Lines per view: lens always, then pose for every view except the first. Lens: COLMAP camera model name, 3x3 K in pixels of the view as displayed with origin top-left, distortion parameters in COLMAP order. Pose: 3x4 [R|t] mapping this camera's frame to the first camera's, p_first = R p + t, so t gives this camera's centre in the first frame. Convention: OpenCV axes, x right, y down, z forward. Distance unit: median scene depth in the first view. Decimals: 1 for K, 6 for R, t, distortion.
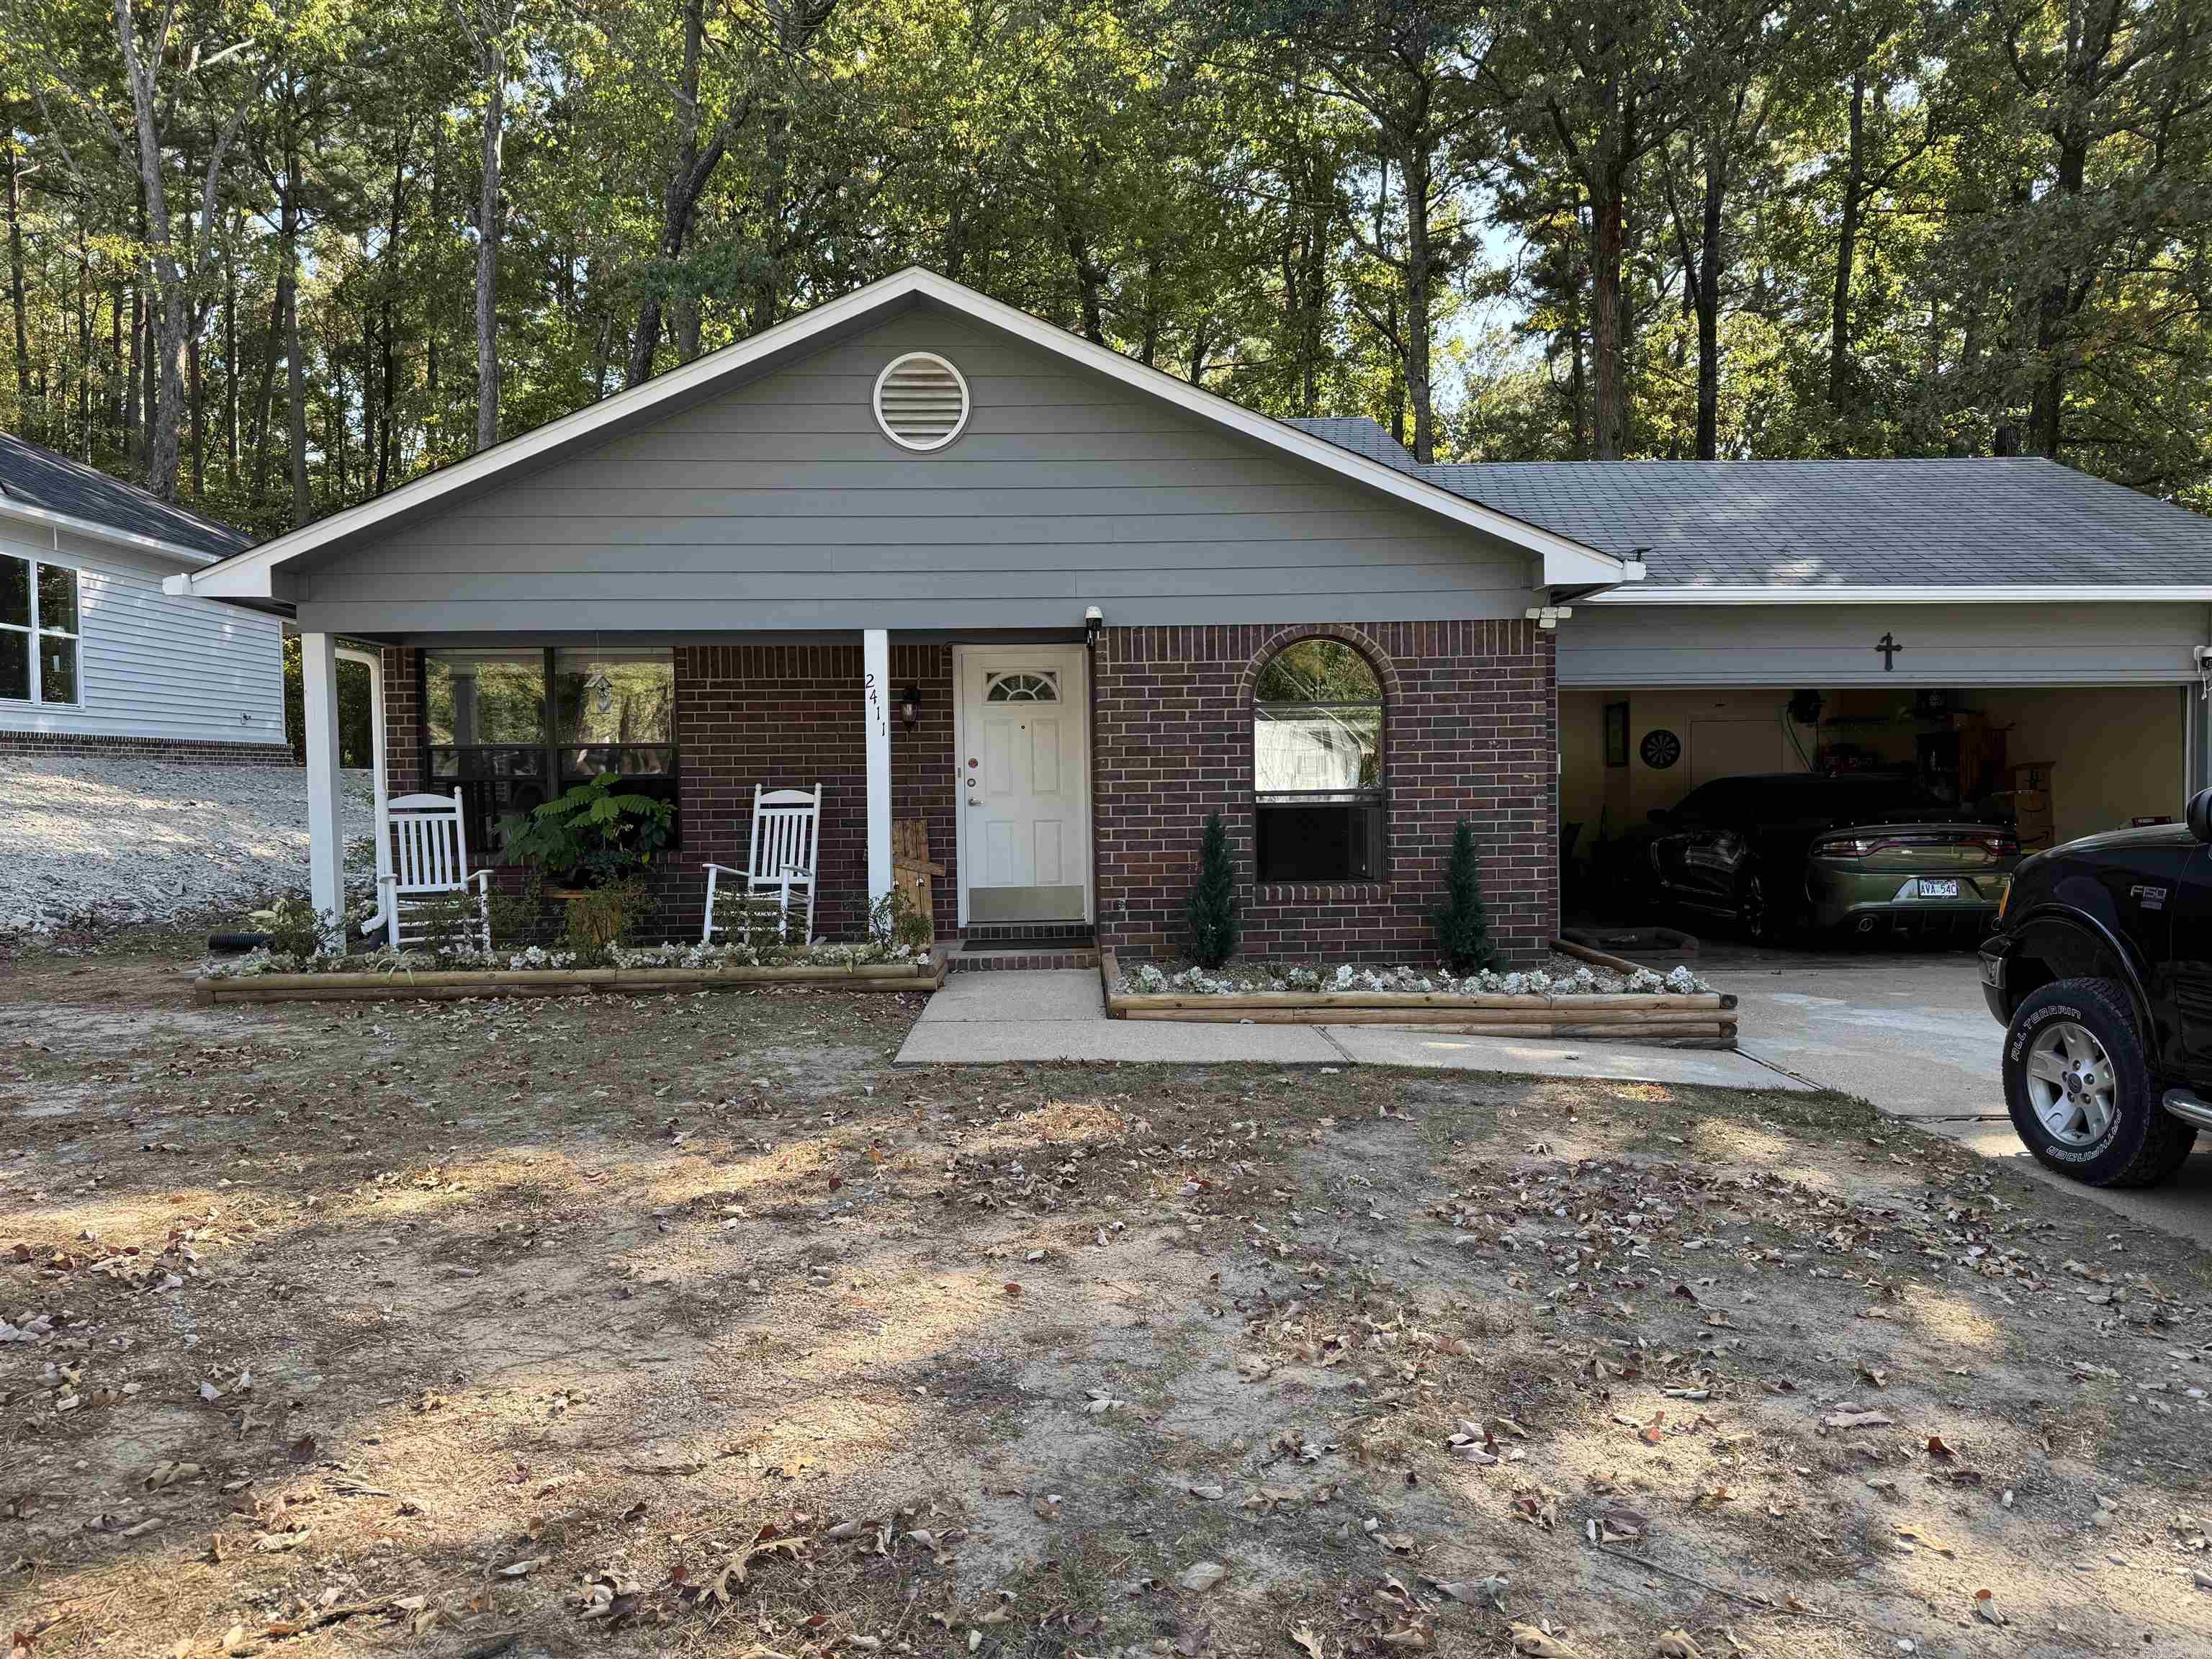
lens RADIAL K [[1525.4, 0, 1106.0], [0, 1525.4, 829.5], [0, 0, 1]] dist [0.137164, -0.210787]
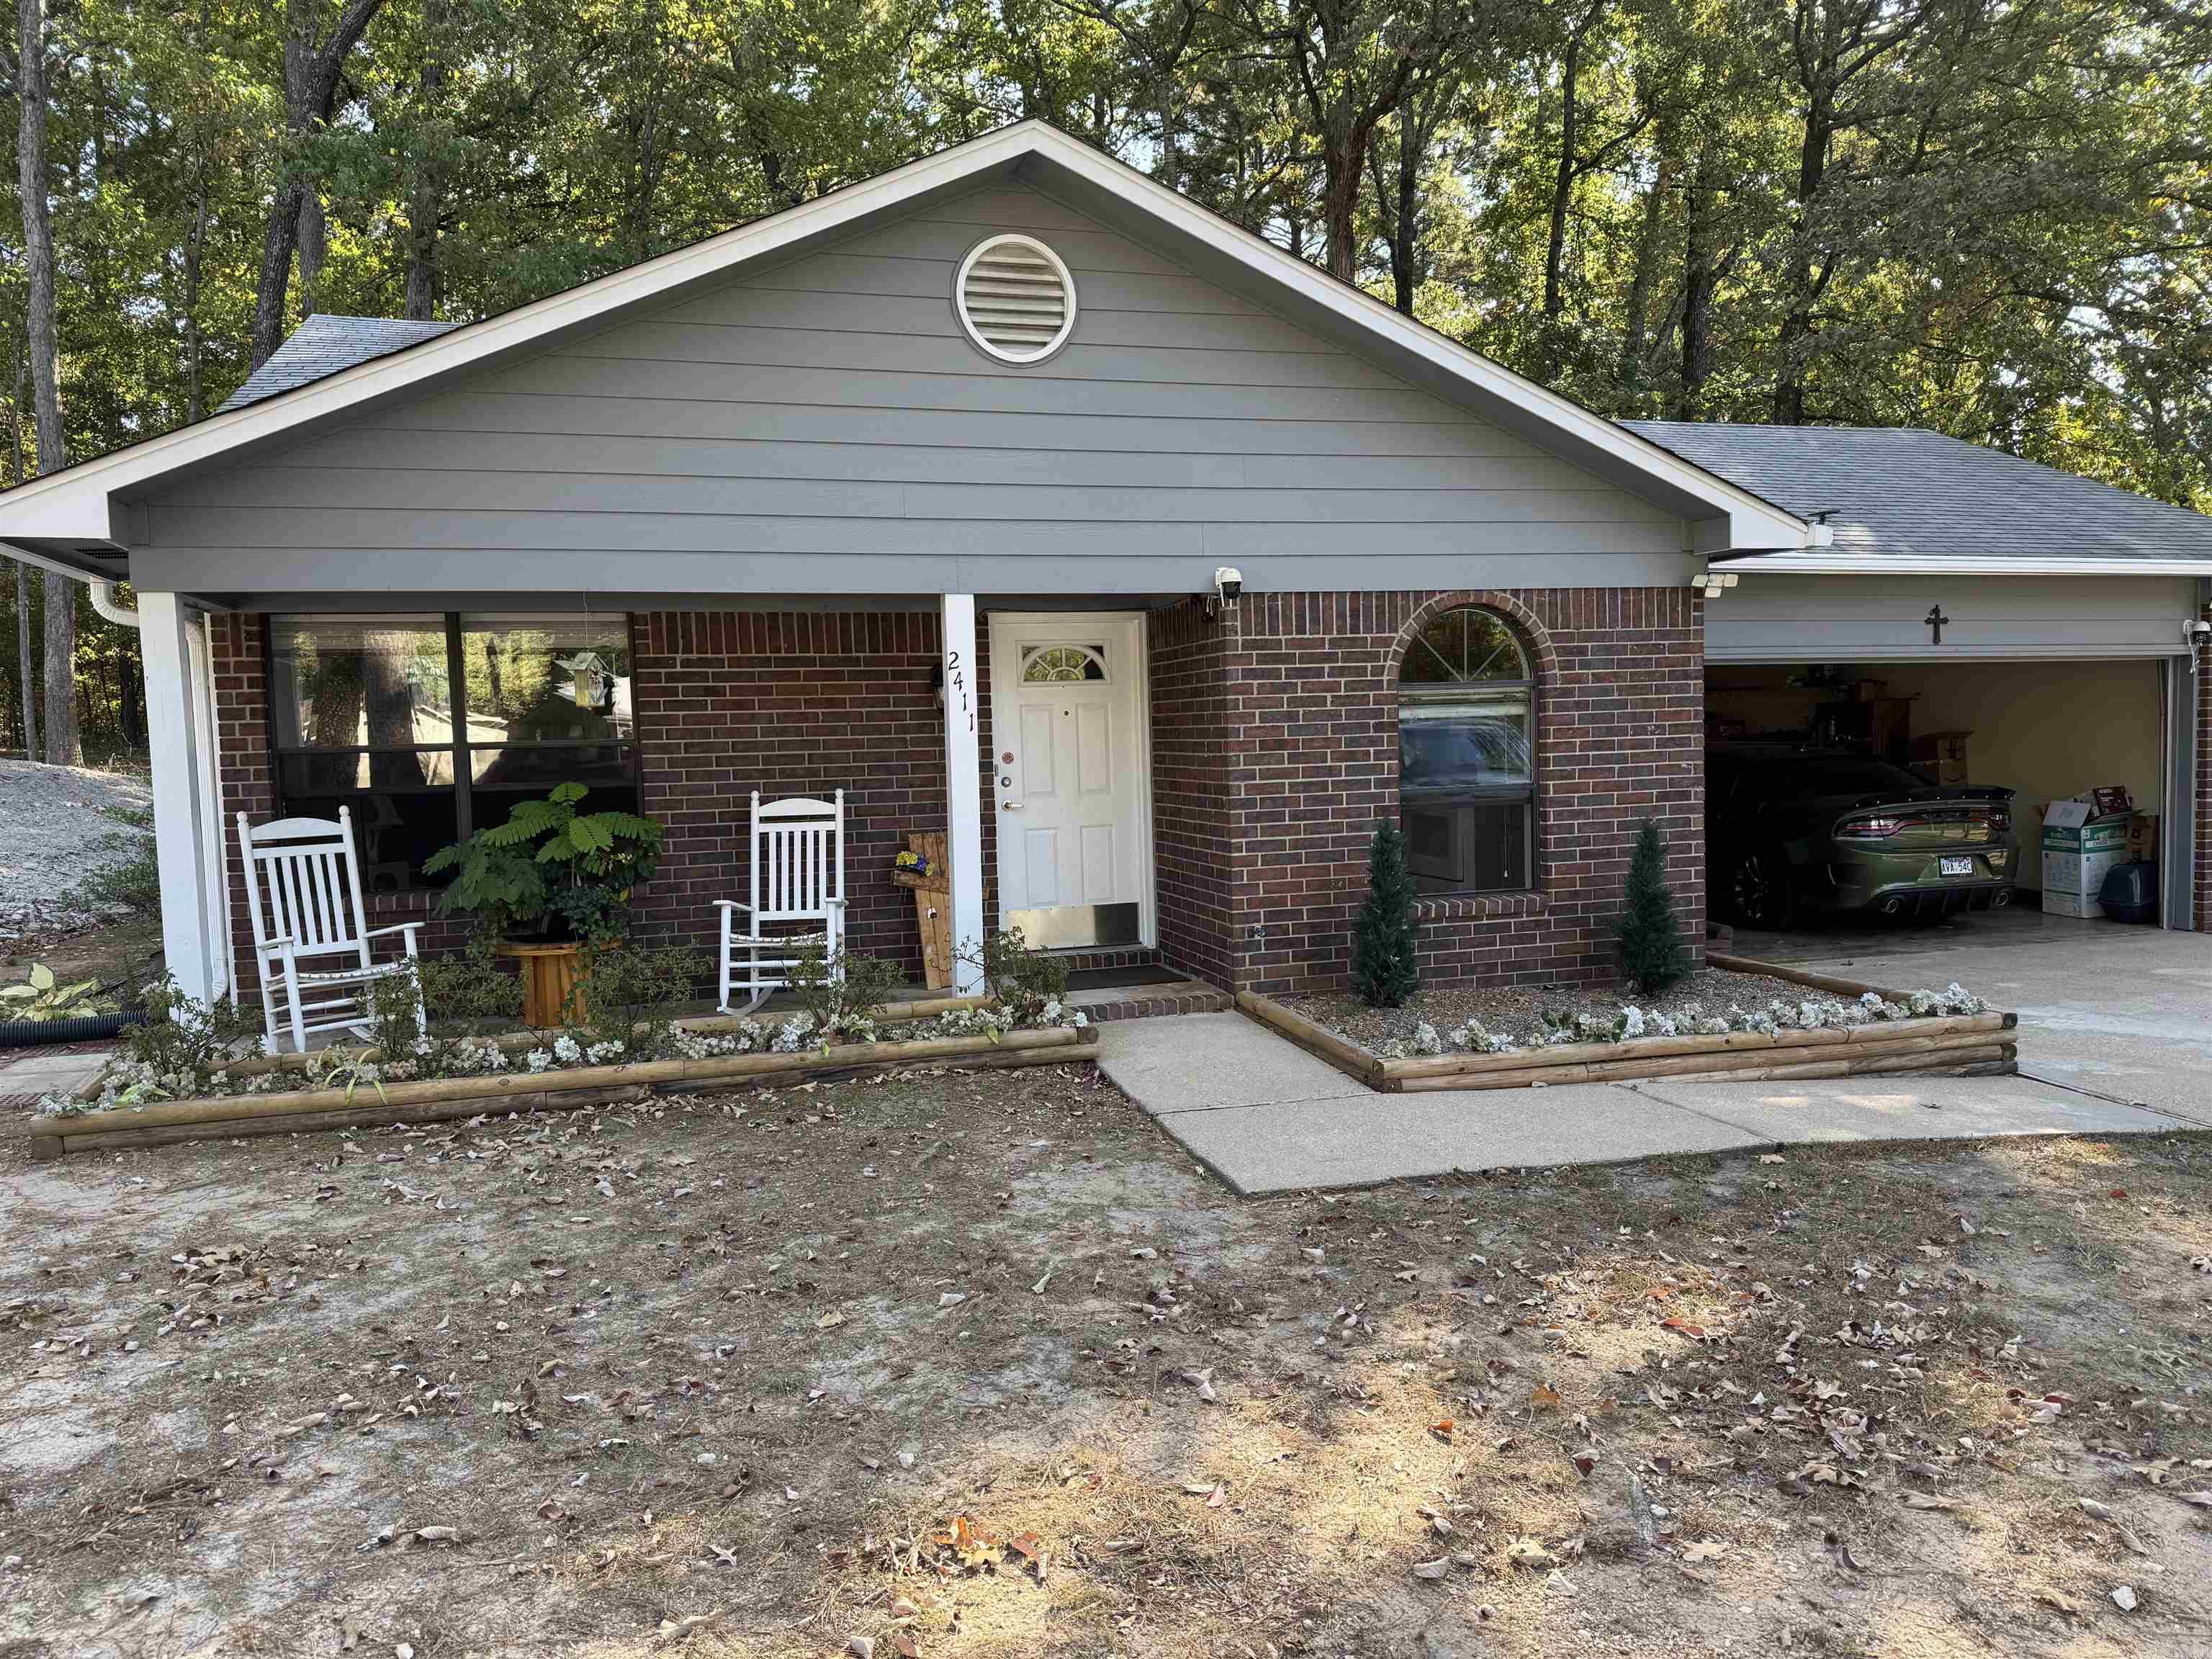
lens RADIAL K [[1525.4, 0, 1106.0], [0, 1525.4, 829.5], [0, 0, 1]] dist [0.137164, -0.210787]
pose [[0.967005, -0.029647, 0.253026, -0.276638], [0.022931, 0.999303, 0.029451, -0.031940], [-0.253723, -0.022677, 0.967011, 0.225535]]
